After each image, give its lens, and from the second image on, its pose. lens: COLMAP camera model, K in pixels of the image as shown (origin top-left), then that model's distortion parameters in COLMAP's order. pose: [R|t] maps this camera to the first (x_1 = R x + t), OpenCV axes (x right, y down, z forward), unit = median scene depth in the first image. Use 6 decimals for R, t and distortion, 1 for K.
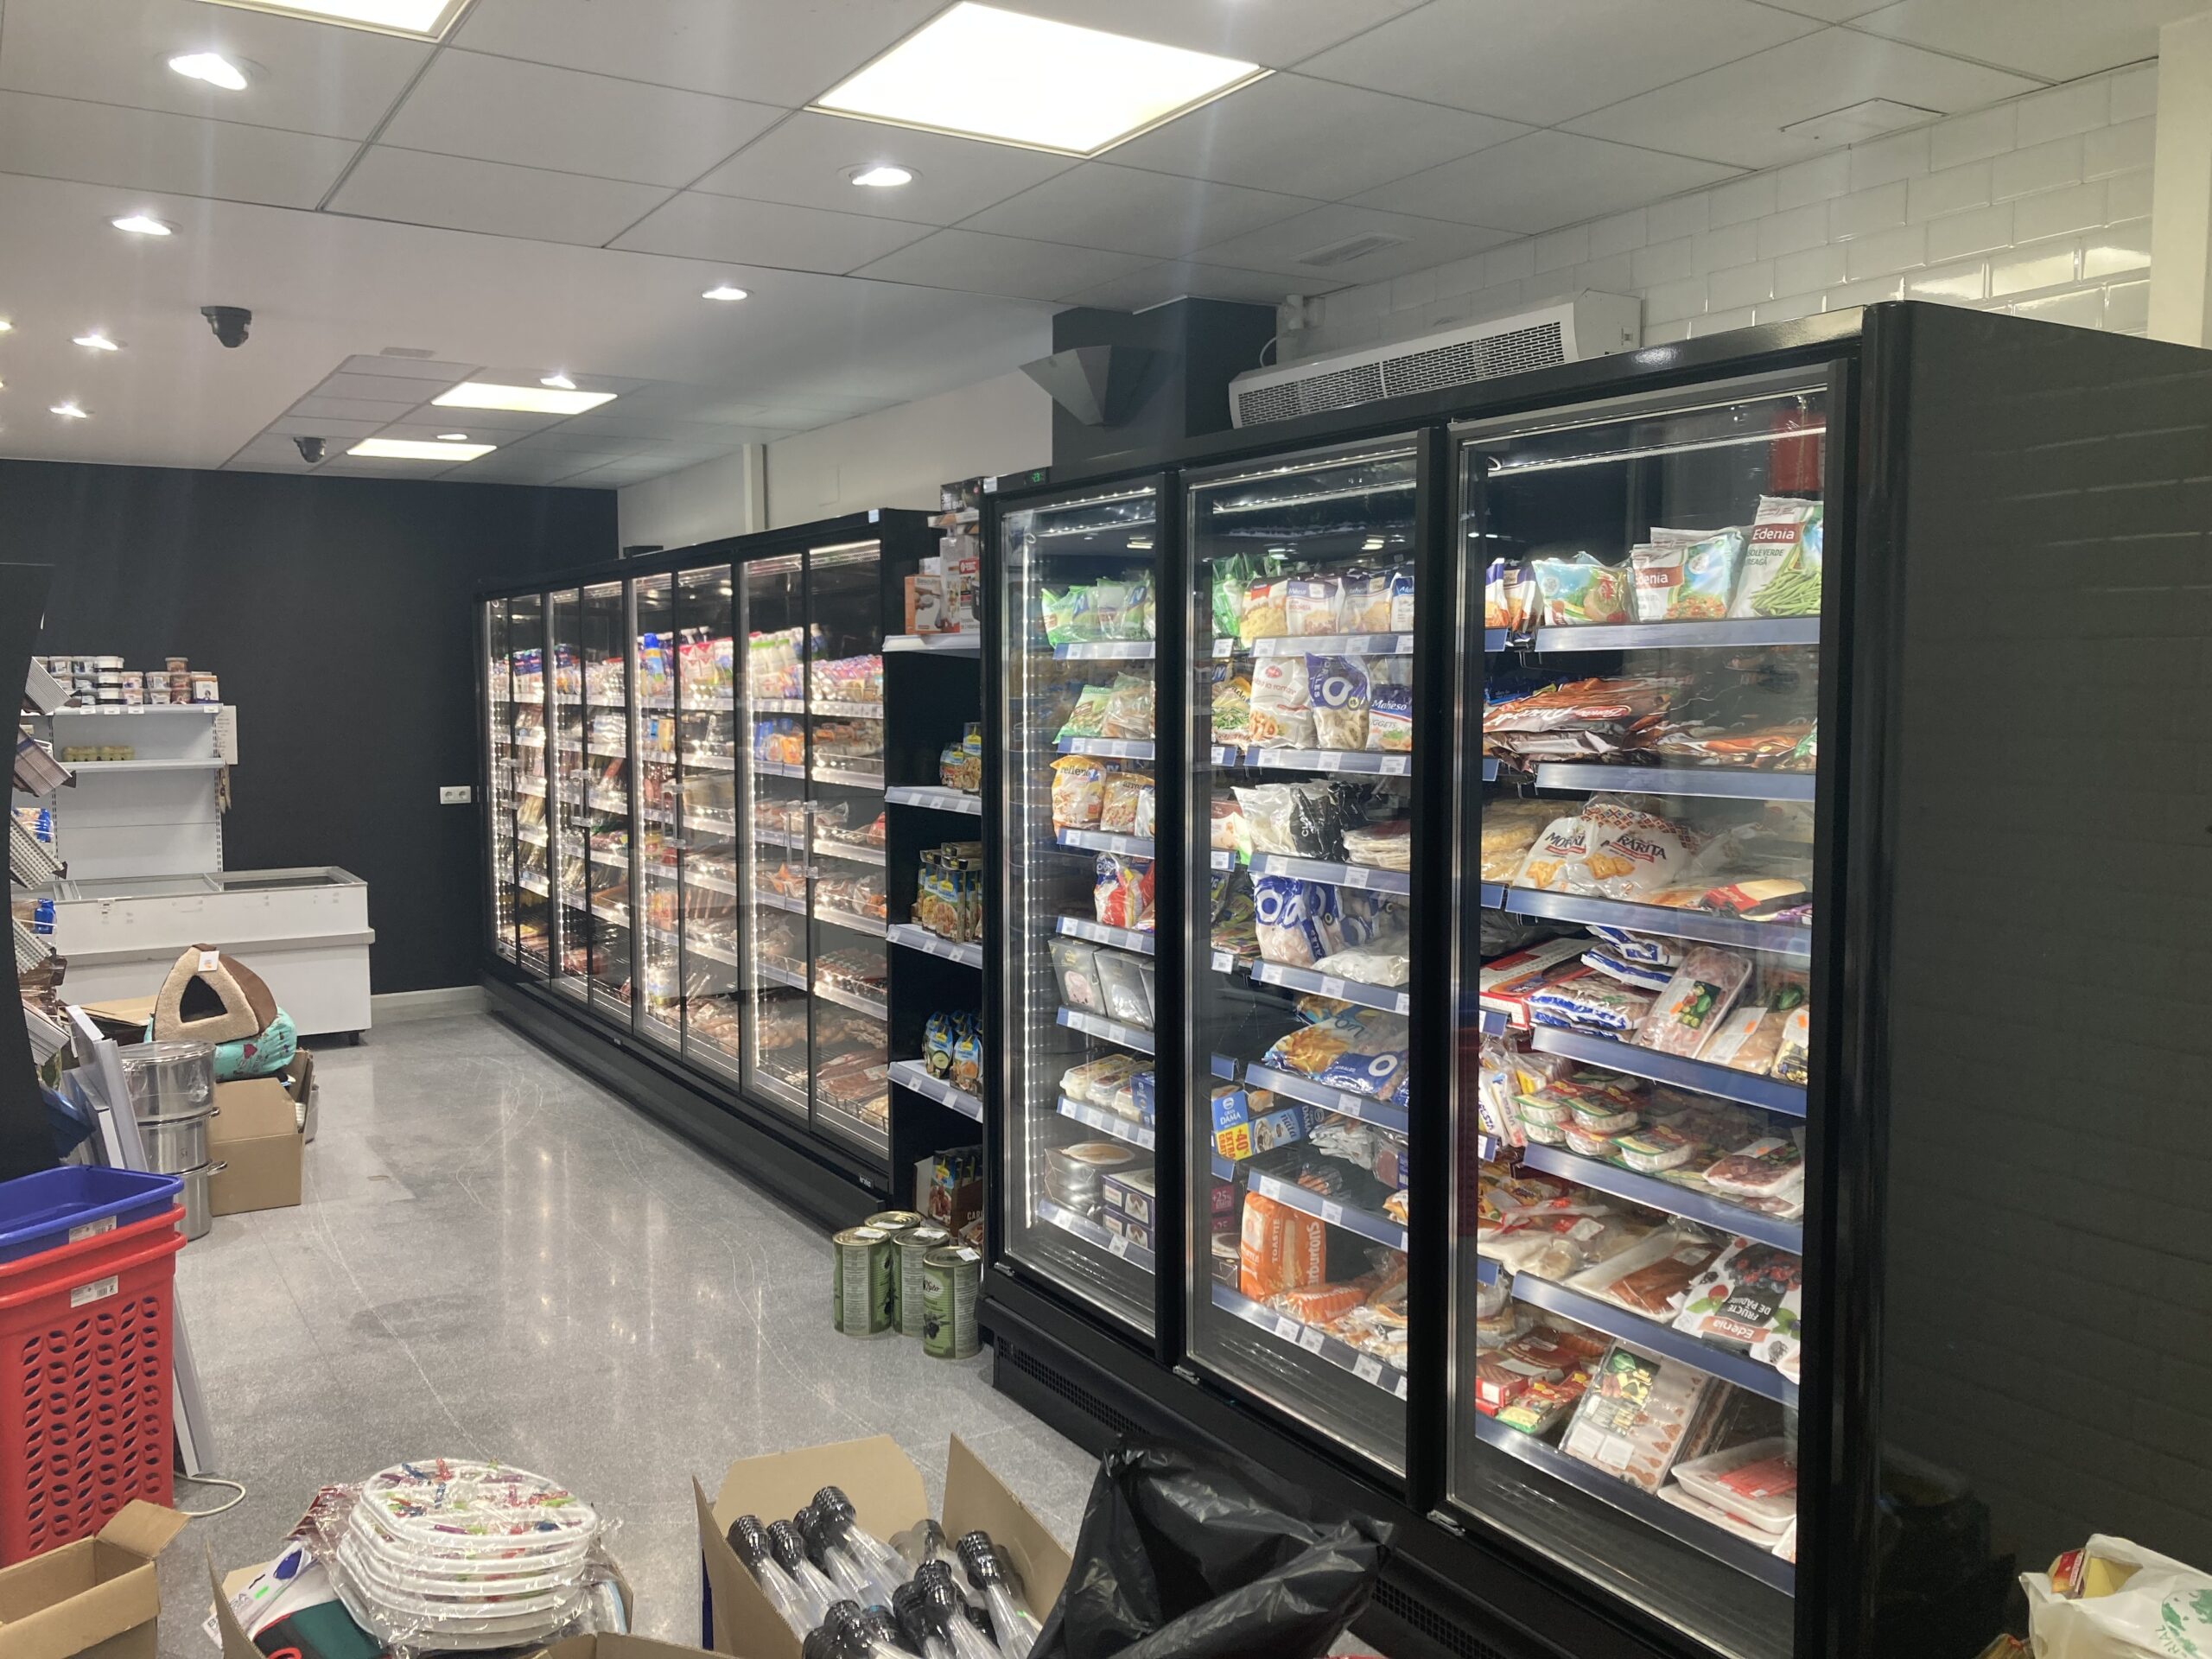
lens RADIAL K [[1828.4, 0, 1058.1], [0, 1828.4, 831.5], [0, 0, 1]] dist [0.053251, 0.003269]
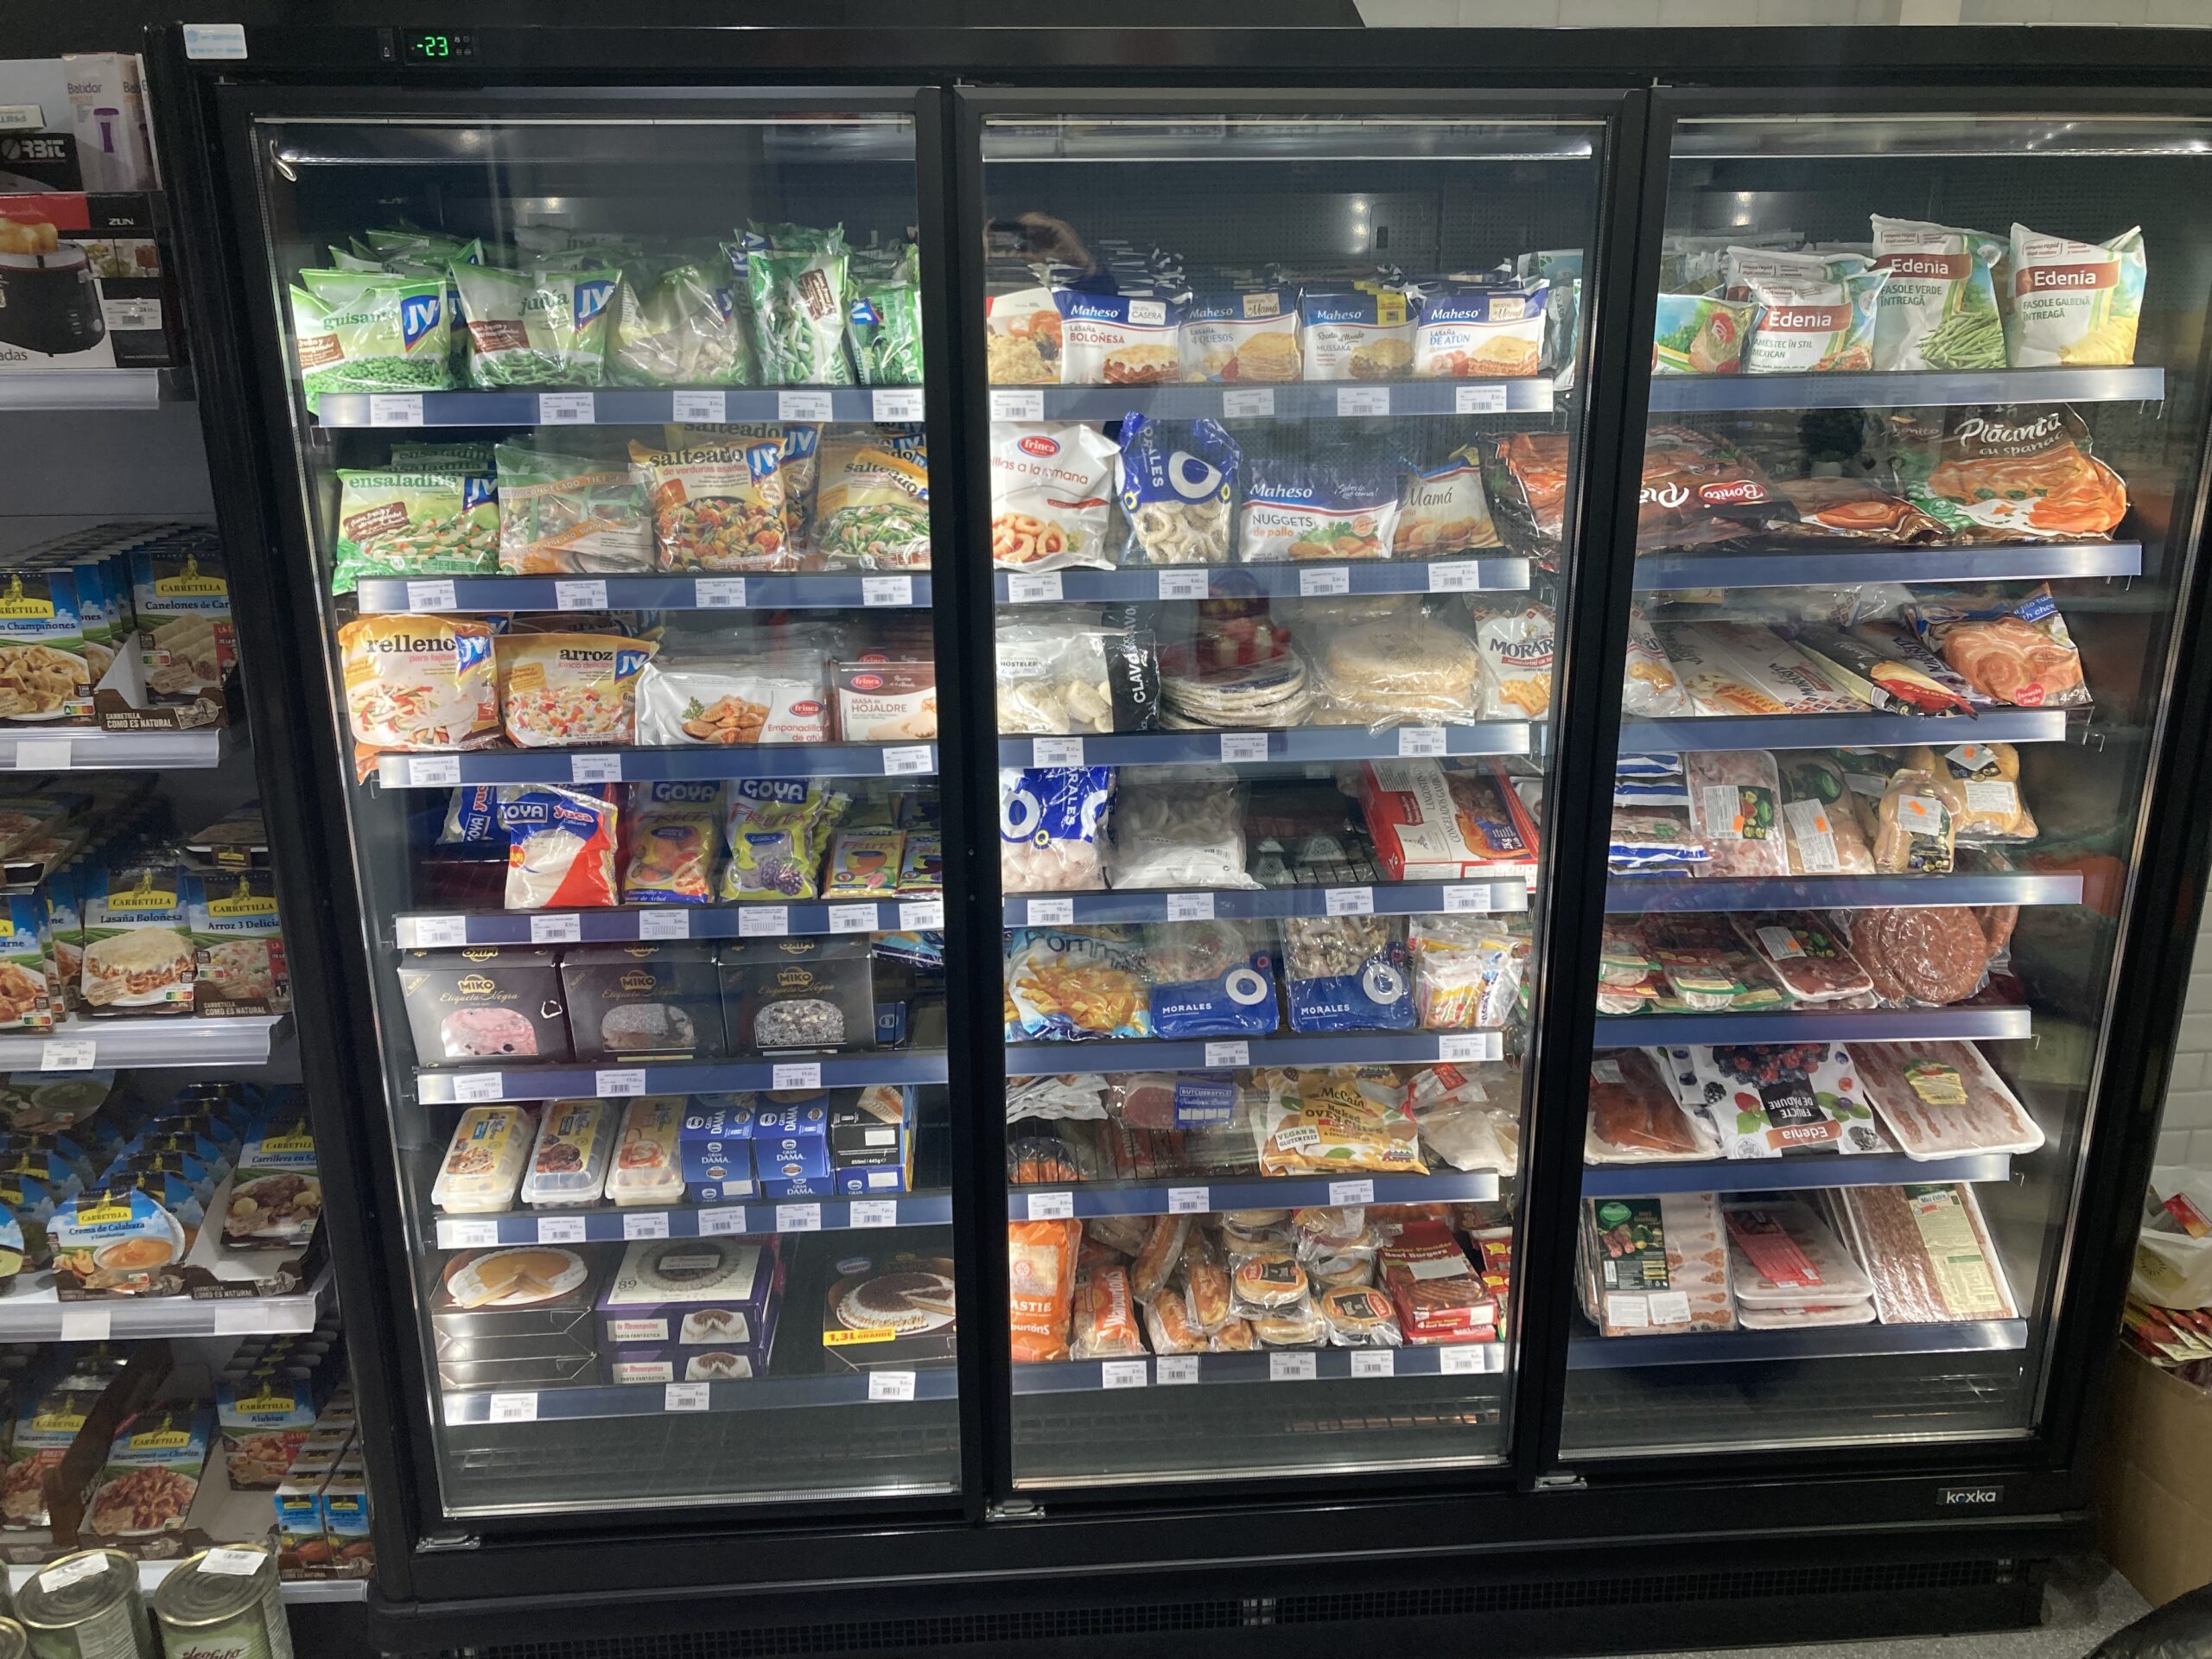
lens RADIAL K [[1828.4, 0, 1108.0], [0, 1828.4, 826.4], [0, 0, 1]] dist [0.053251, 0.003269]
pose [[0.438755, -0.282533, 0.853036, -0.491985], [0.075701, 0.957533, 0.278207, -0.153431], [-0.895413, -0.057489, 0.441510, 0.801812]]
